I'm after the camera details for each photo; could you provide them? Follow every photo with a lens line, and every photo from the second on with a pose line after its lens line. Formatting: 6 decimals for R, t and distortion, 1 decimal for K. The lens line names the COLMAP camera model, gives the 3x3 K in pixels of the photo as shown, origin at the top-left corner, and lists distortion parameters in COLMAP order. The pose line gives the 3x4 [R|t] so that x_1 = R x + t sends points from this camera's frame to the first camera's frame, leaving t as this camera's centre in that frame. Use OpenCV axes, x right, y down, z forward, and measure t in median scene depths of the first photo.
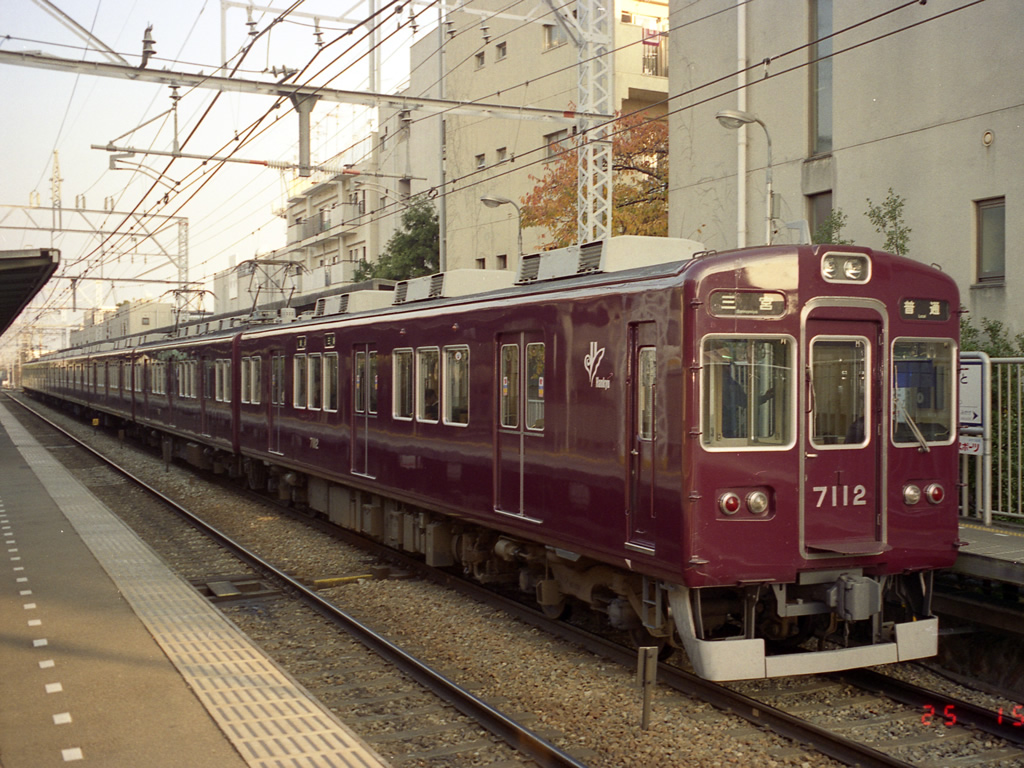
lens RADIAL K [[1145.4, 0, 512.0], [0, 1145.4, 384.0], [0, 0, 1]] dist [-0.014814, -0.019505]
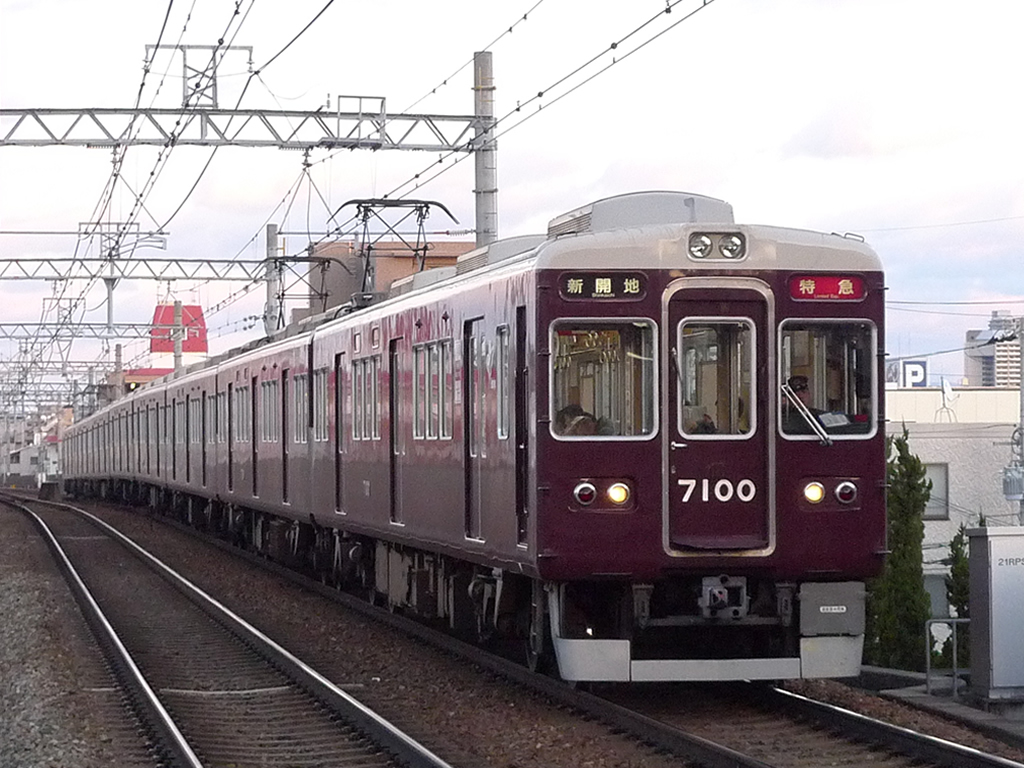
lens RADIAL K [[2901.4, 0, 512.0], [0, 2901.4, 384.0], [0, 0, 1]] dist [-0.107015, 0.237832]
pose [[0.966523, -0.006026, -0.256508, 0.740072], [0.000978, 0.999803, -0.019802, 0.058408], [0.256577, 0.018888, 0.966339, -1.343995]]
